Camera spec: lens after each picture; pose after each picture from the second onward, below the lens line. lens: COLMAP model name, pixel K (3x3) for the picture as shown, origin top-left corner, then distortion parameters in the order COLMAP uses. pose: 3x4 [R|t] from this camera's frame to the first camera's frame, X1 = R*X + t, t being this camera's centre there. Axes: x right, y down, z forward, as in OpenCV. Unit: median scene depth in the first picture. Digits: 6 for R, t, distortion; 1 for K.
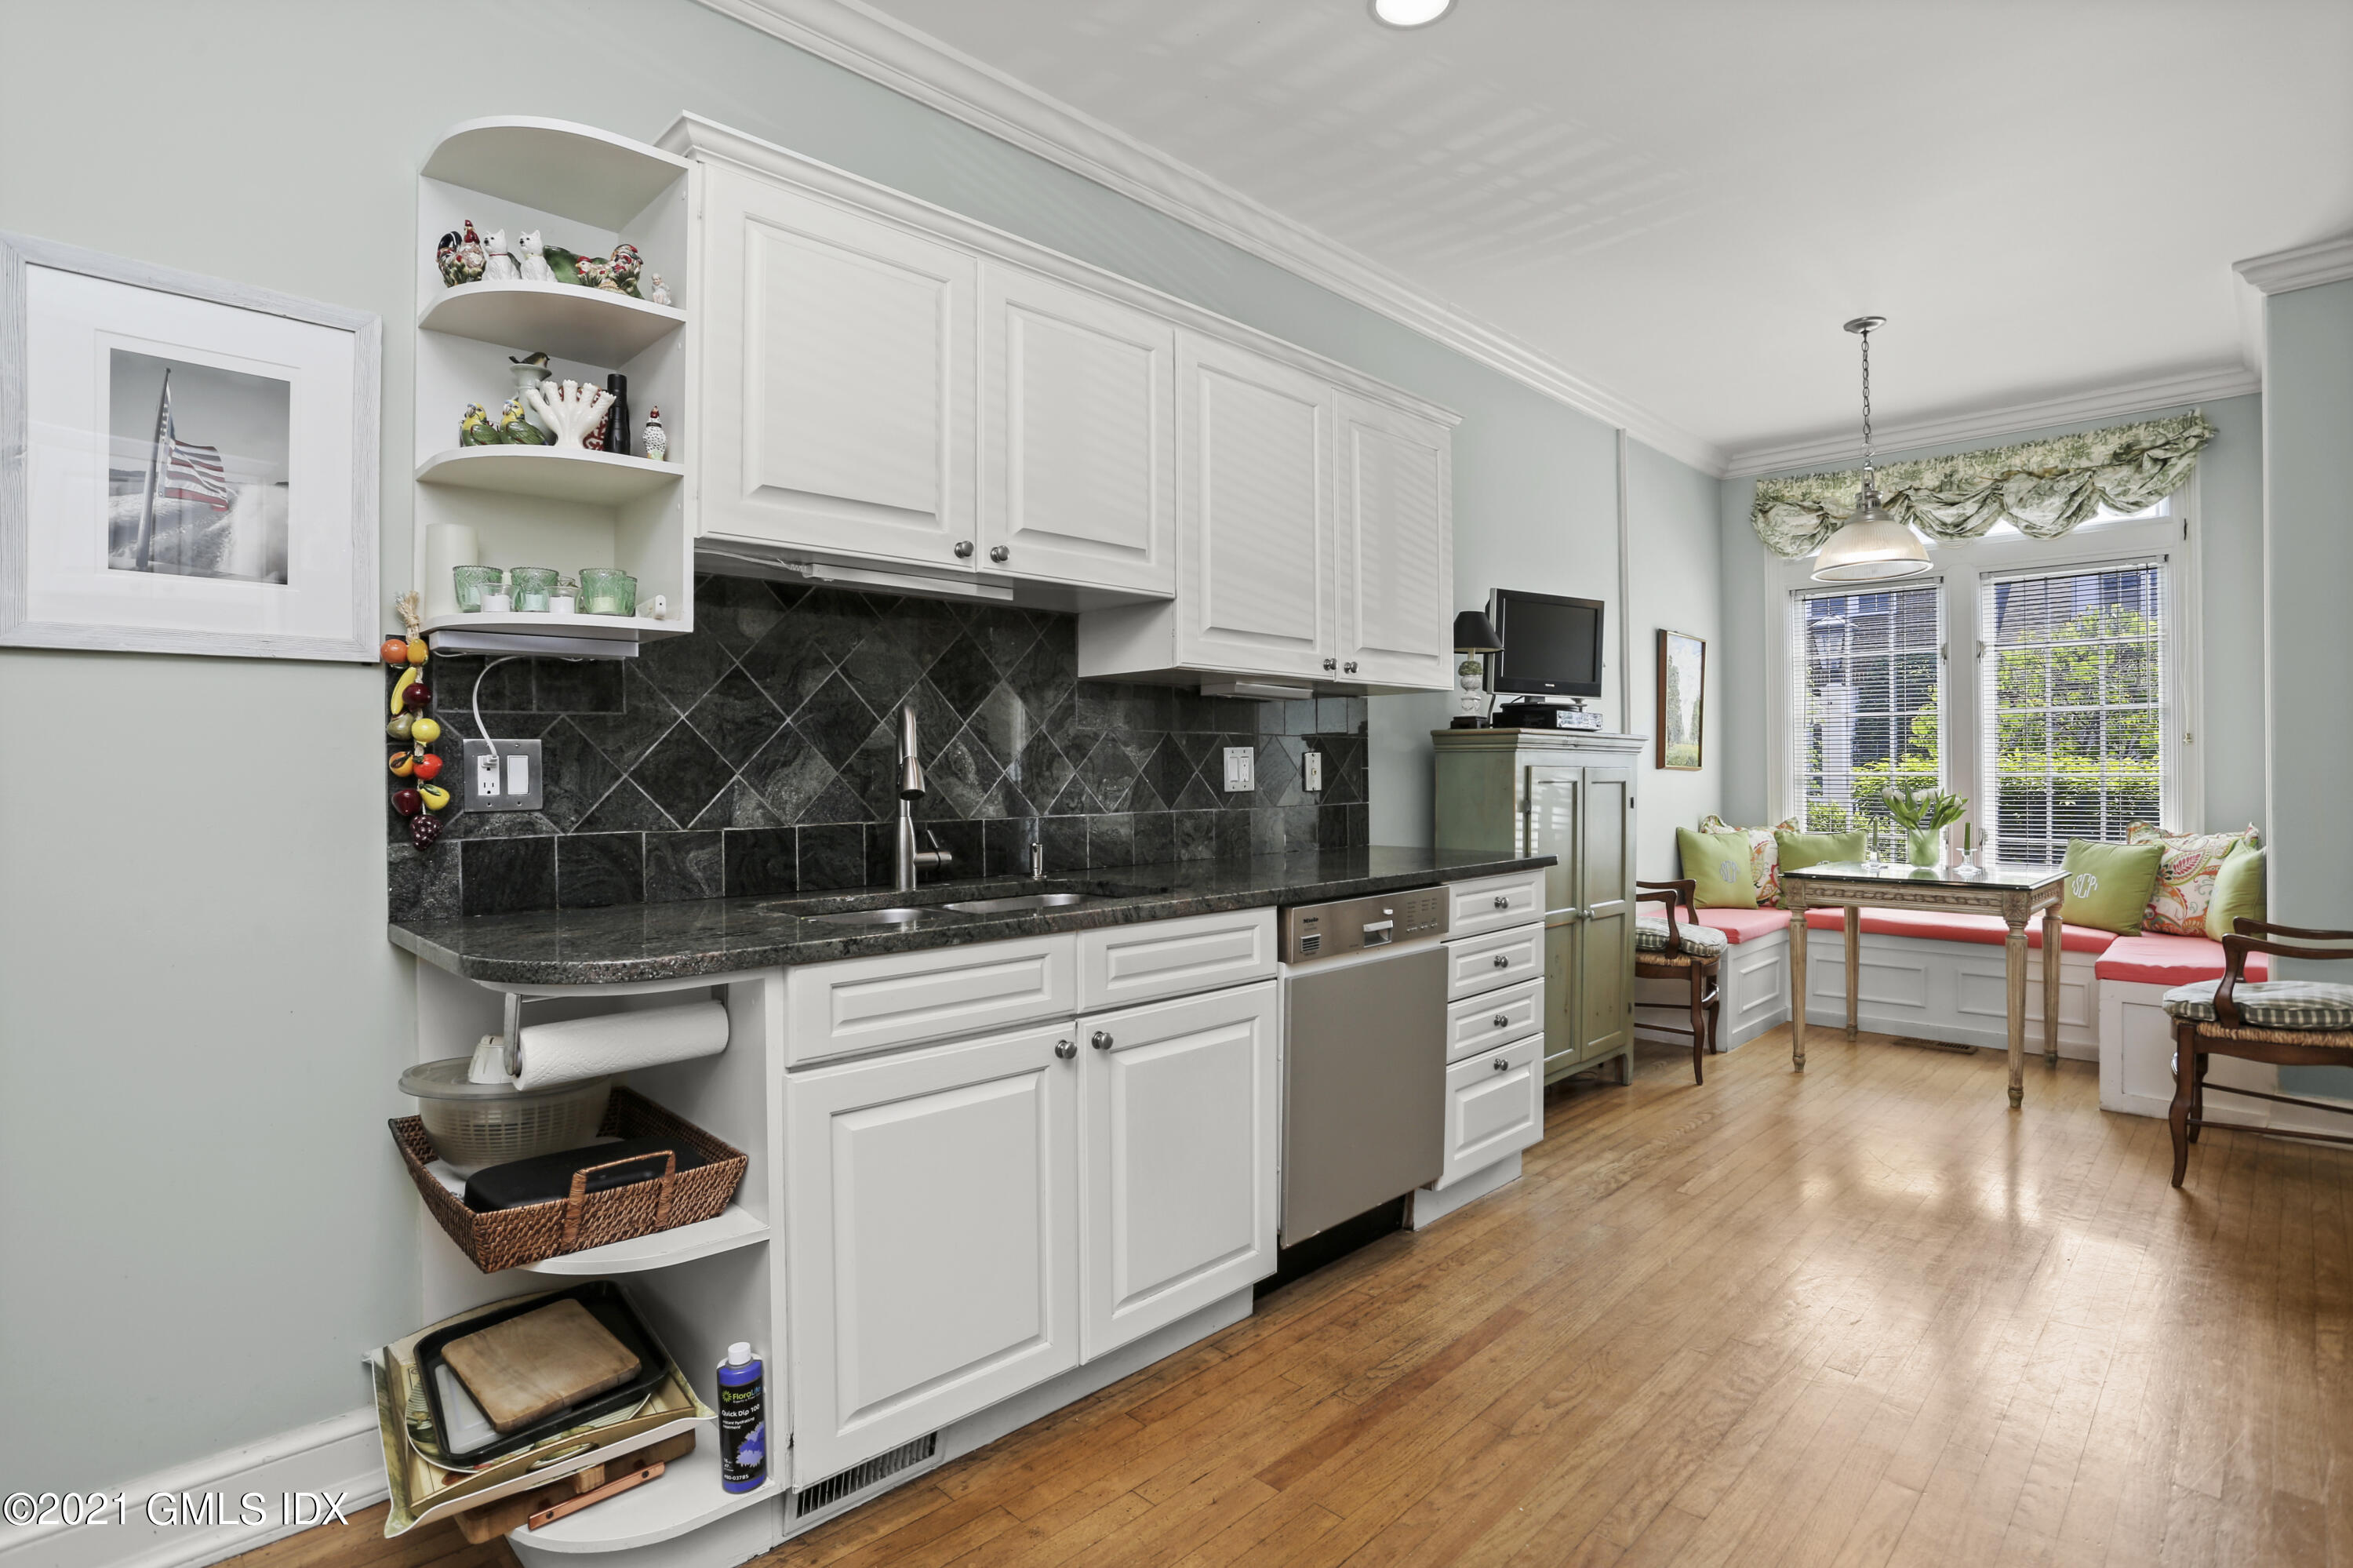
lens RADIAL K [[1218.0, 0, 1160.0], [0, 1218.0, 761.3], [0, 0, 1]] dist [-0.036825, 0.026357]
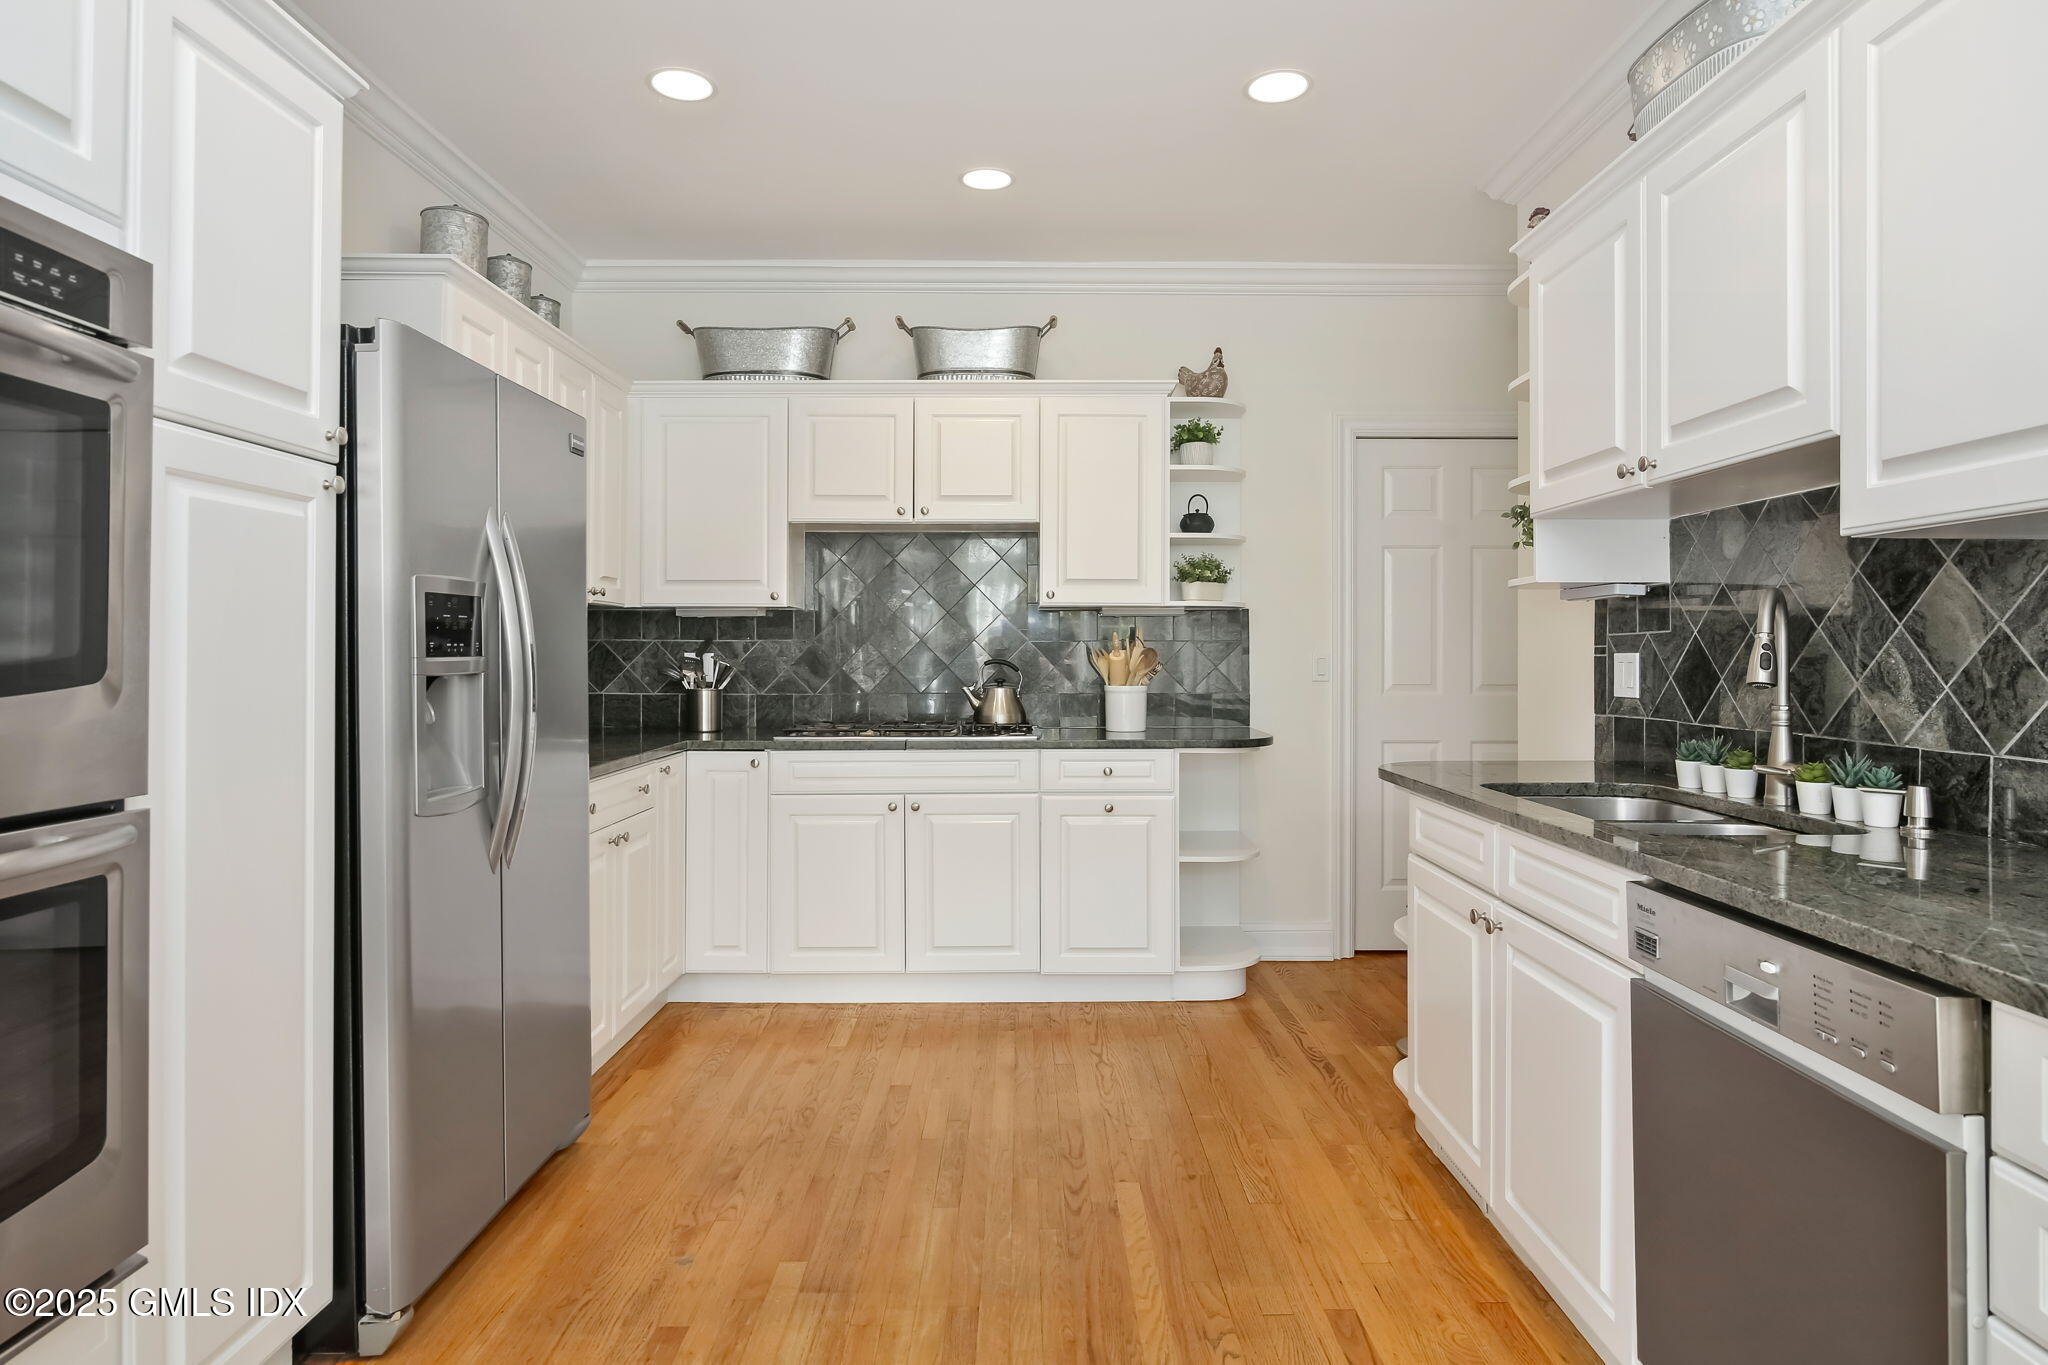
lens RADIAL K [[1155.2, 0, 1028.2], [0, 1155.2, 636.8], [0, 0, 1]] dist [0.041663, -0.030863]
pose [[-0.710423, -0.010136, -0.703702, 0.560927], [0.000532, 0.999888, -0.014939, -0.008649], [0.703775, -0.010987, -0.710338, 0.824461]]
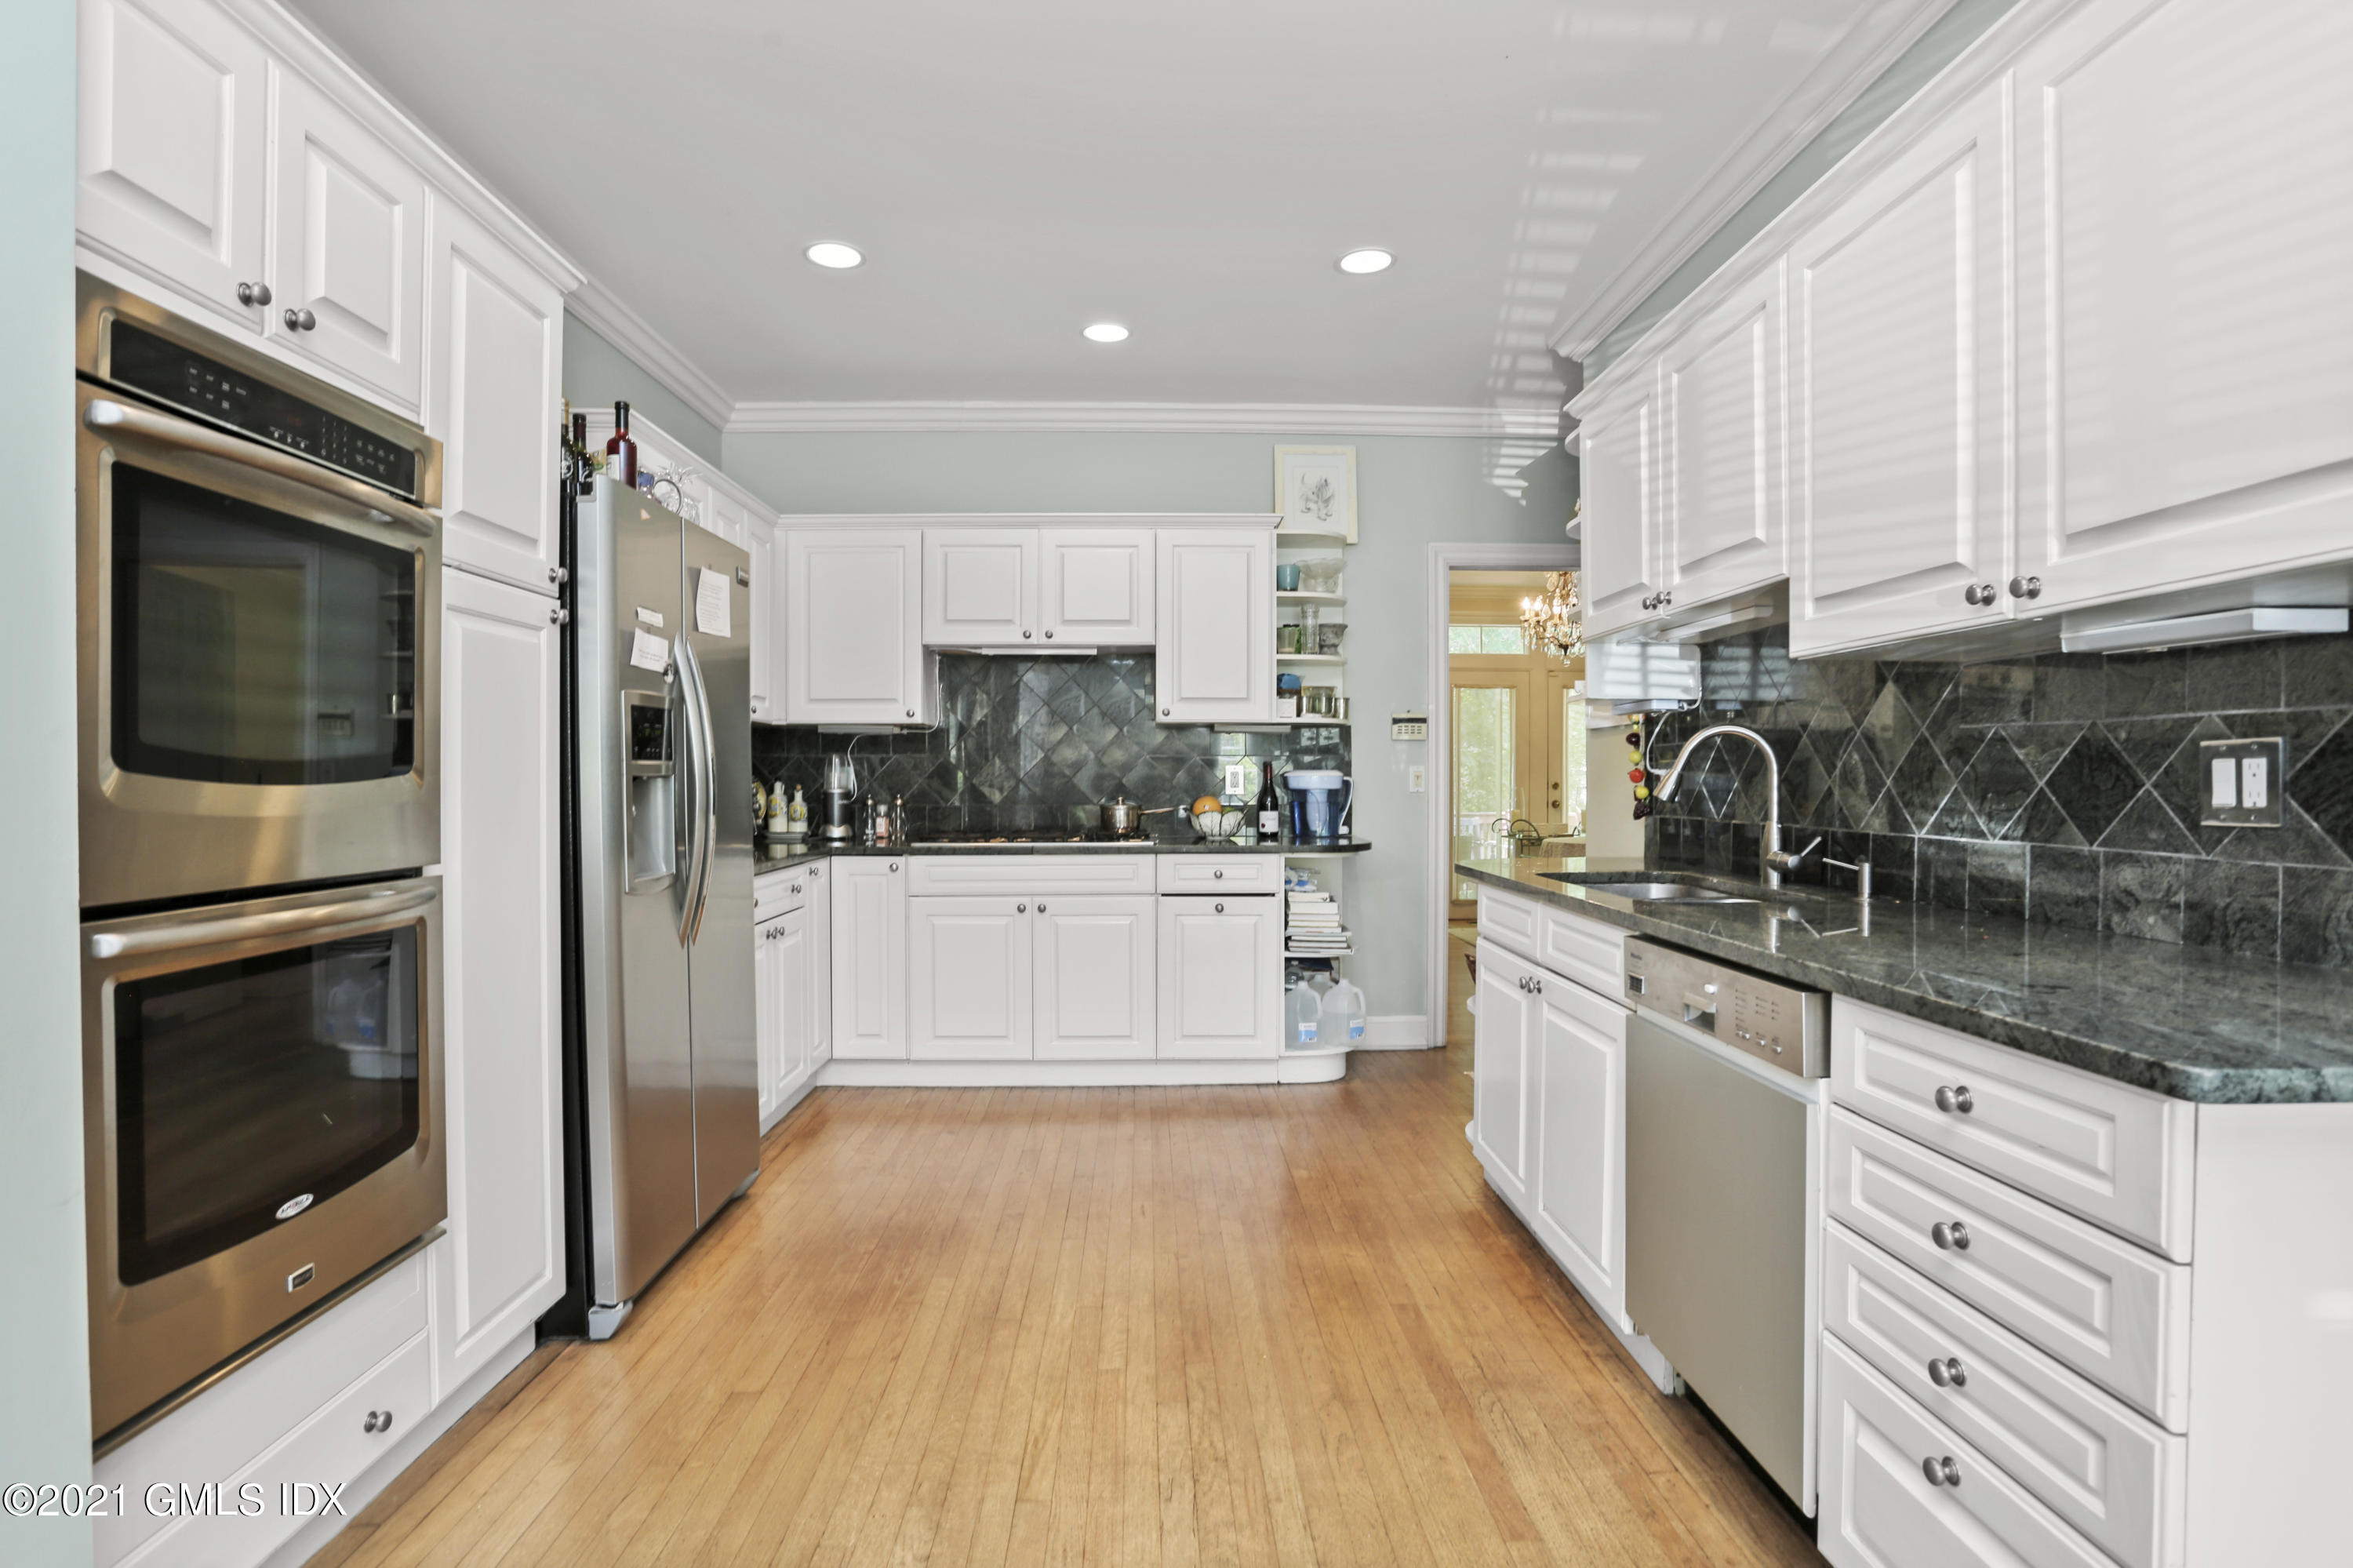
lens RADIAL K [[1175.9, 0, 1176.5], [0, 1175.9, 784.0], [0, 0, 1]] dist [-0.033671, 0.000896]
pose [[-0.694932, 0.005031, -0.719058, 0.631356], [0.002938, 0.999987, 0.004157, 0.003614], [0.719069, 0.000777, -0.694938, 0.903237]]
